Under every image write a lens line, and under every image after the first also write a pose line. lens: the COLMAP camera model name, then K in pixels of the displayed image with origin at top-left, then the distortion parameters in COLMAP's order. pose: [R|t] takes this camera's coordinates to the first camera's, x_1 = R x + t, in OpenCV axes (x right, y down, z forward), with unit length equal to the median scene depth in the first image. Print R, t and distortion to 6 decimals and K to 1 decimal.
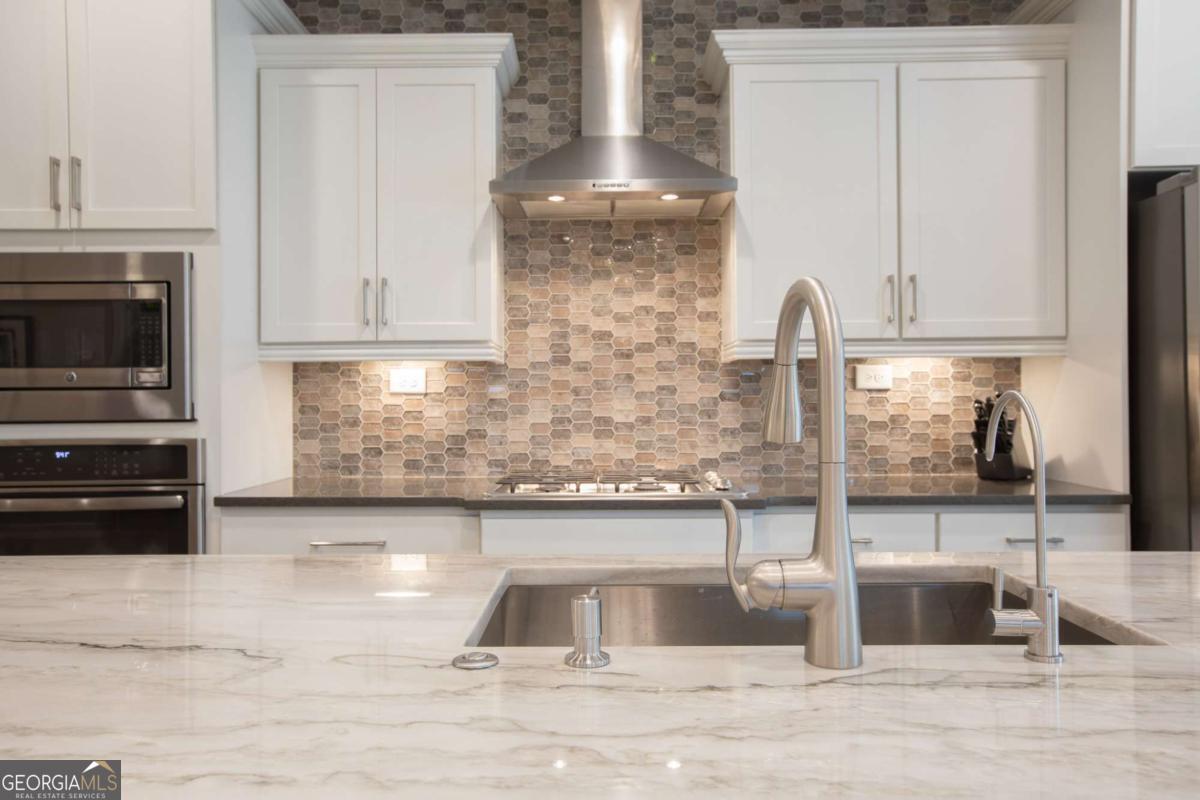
lens RADIAL K [[859.9, 0, 601.6], [0, 859.9, 407.9], [0, 0, 1]] dist [-0.047083, 0.032514]
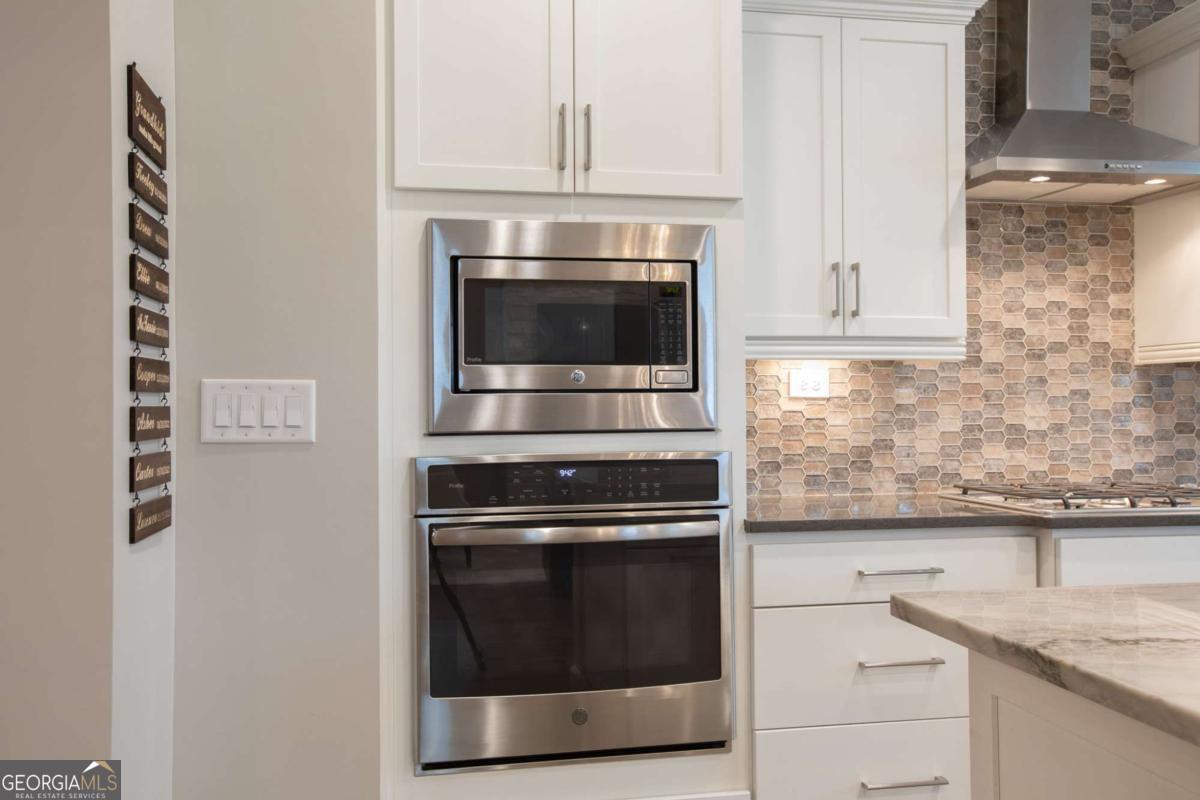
lens RADIAL K [[1050.7, 0, 598.7], [0, 1050.7, 399.2], [0, 0, 1]] dist [0.005339, 0.064854]
pose [[0.979166, 0.001201, 0.203060, -0.645557], [0.002338, 0.999850, -0.017187, 0.002139], [-0.203050, 0.017303, 0.979016, 0.015819]]
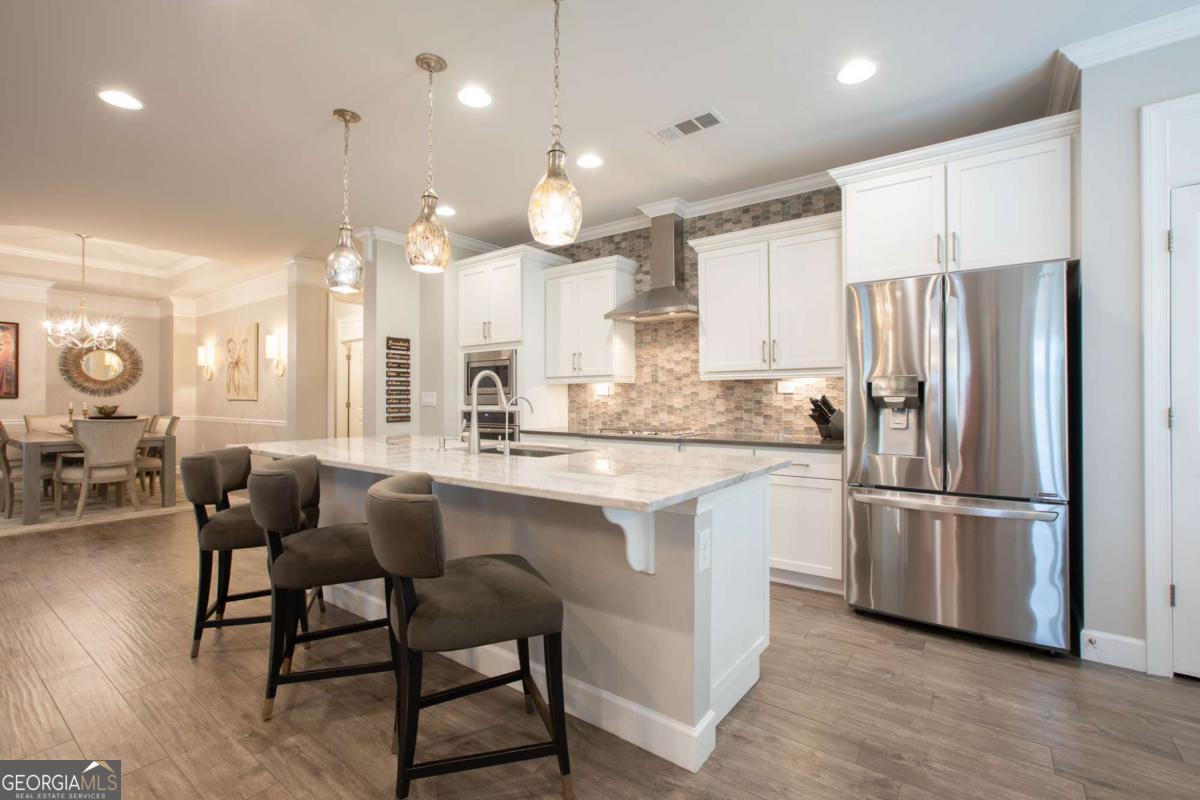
lens RADIAL K [[545.5, 0, 596.9], [0, 545.5, 396.4], [0, 0, 1]] dist [0.002962, 0.003595]
pose [[0.801248, 0.000500, -0.598332, 0.730538], [-0.006411, 0.999949, -0.007750, -0.001044], [0.598298, 0.010046, 0.801211, -0.308890]]
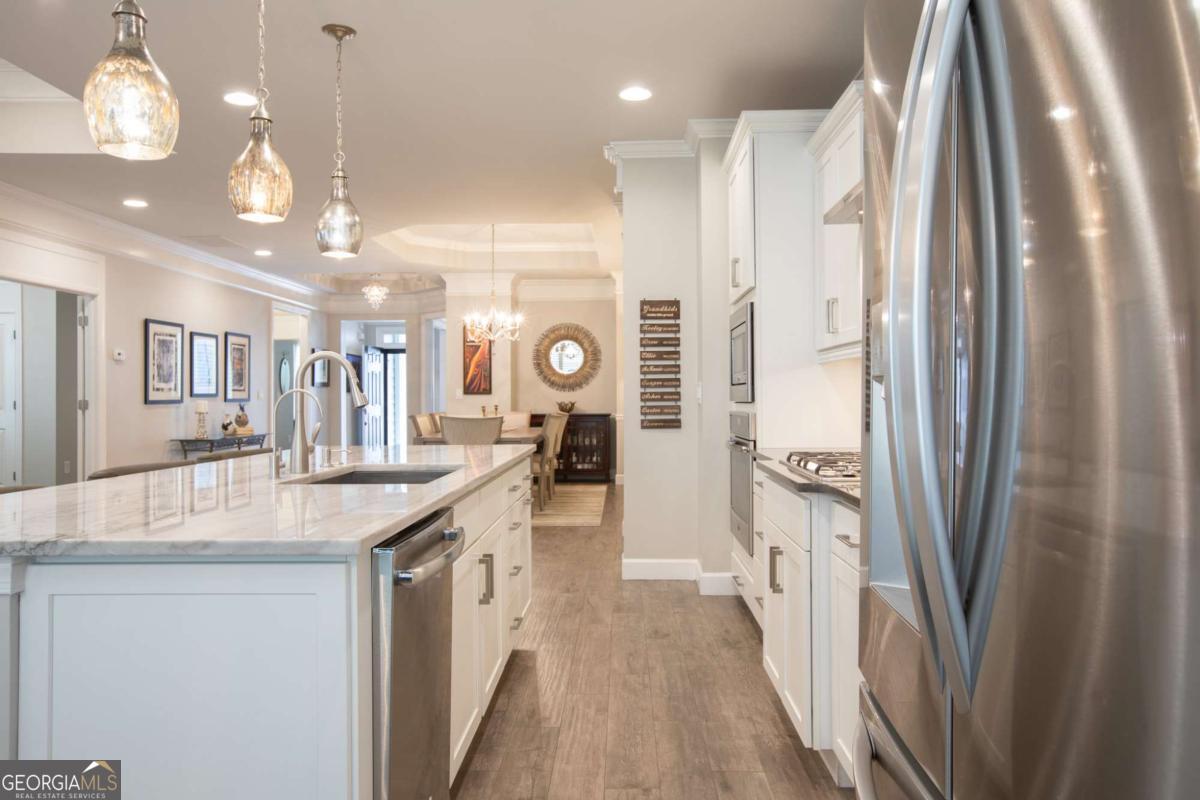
lens RADIAL K [[876.1, 0, 600.3], [0, 876.1, 398.3], [0, 0, 1]] dist [0.007949, 0.001856]
pose [[-0.017705, 0.006451, -0.999822, 1.011192], [-0.002182, 0.999977, 0.006491, -0.003031], [0.999841, 0.002297, -0.017690, 0.586062]]
